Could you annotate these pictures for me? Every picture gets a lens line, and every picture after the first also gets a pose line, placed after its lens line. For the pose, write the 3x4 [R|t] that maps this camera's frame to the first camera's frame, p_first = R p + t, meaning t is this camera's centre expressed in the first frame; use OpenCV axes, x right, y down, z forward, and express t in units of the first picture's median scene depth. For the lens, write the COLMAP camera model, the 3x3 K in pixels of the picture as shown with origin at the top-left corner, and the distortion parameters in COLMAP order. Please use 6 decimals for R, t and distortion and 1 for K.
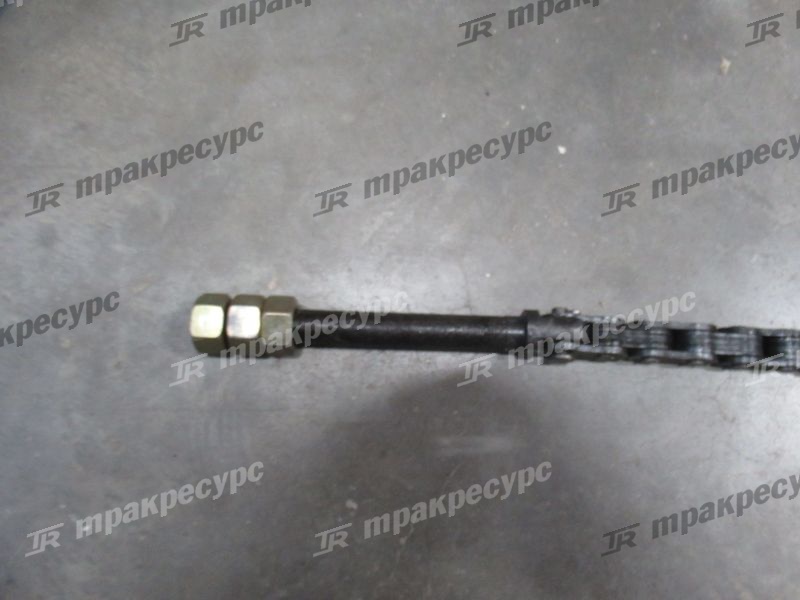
lens RADIAL K [[776.8, 0, 400.0], [0, 776.8, 300.0], [0, 0, 1]] dist [0.004321, 0.010544]
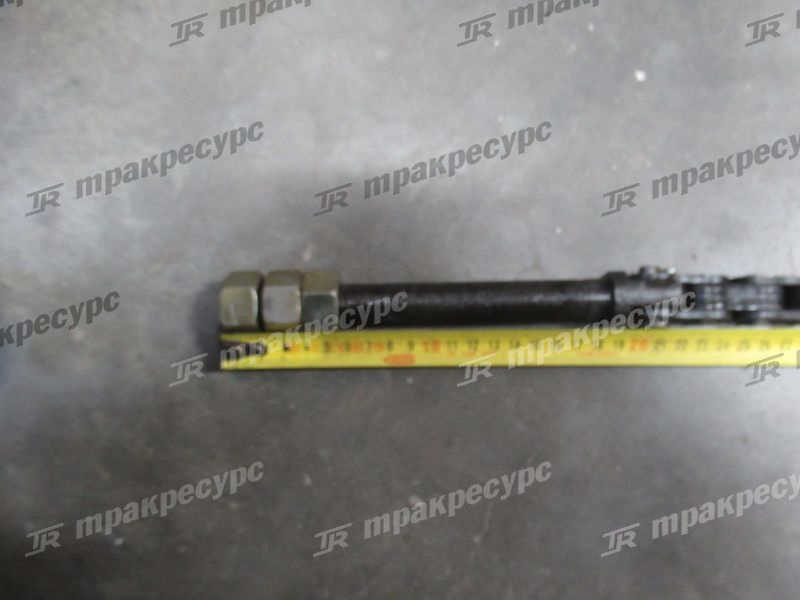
lens RADIAL K [[776.8, 0, 400.0], [0, 776.8, 300.0], [0, 0, 1]] dist [0.004321, 0.010544]
pose [[0.998256, -0.054634, -0.022382, -0.048037], [0.056301, 0.995022, 0.082233, -0.037174], [0.017778, -0.083350, 0.996362, 0.141064]]
